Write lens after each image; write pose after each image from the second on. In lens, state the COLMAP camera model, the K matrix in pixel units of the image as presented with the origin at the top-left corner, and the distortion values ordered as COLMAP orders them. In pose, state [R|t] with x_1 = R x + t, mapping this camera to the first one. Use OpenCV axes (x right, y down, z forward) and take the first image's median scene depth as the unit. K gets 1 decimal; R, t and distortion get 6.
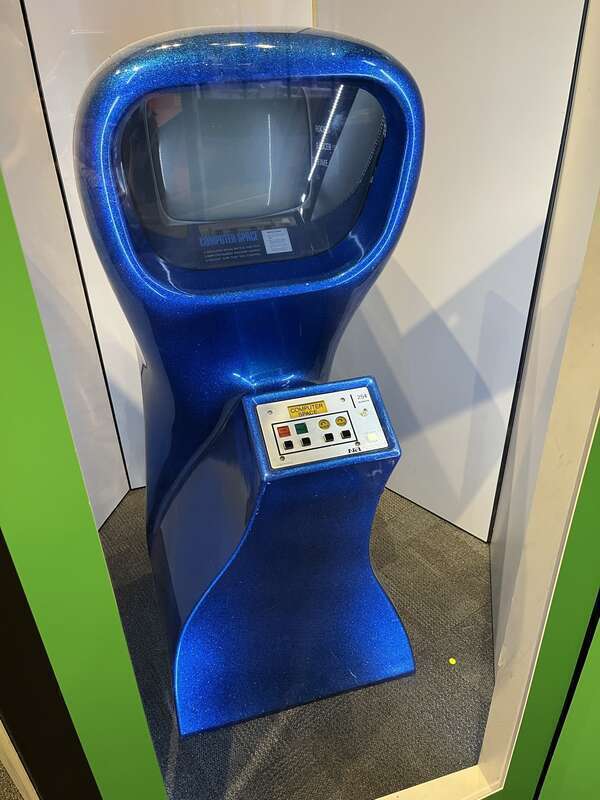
lens RADIAL K [[622.4, 0, 300.0], [0, 622.4, 400.0], [0, 0, 1]] dist [0.076597, -0.136303]
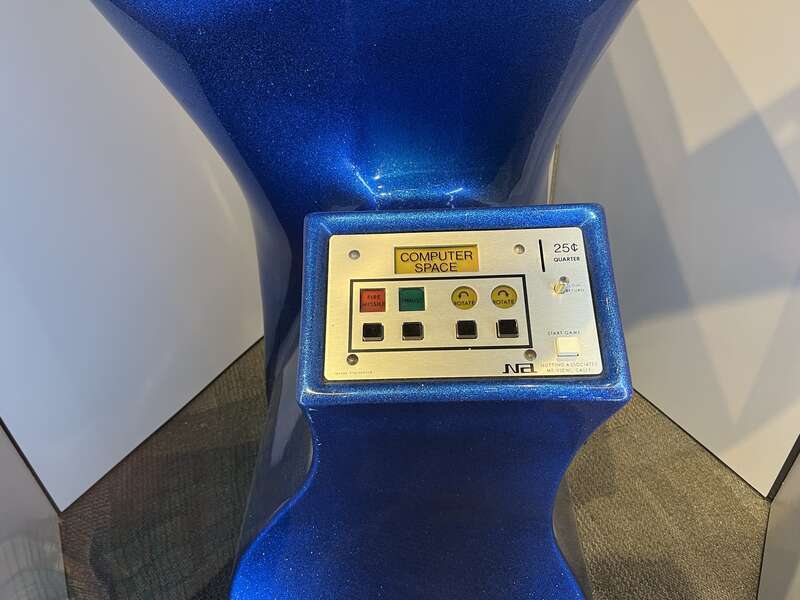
lens RADIAL K [[622.4, 0, 400.0], [0, 622.4, 300.0], [0, 0, 1]] dist [0.076597, -0.136303]
pose [[0.958684, 0.164976, -0.231749, 0.095437], [-0.133002, 0.980079, 0.147495, -0.019023], [0.251466, -0.110578, 0.961529, 0.532722]]
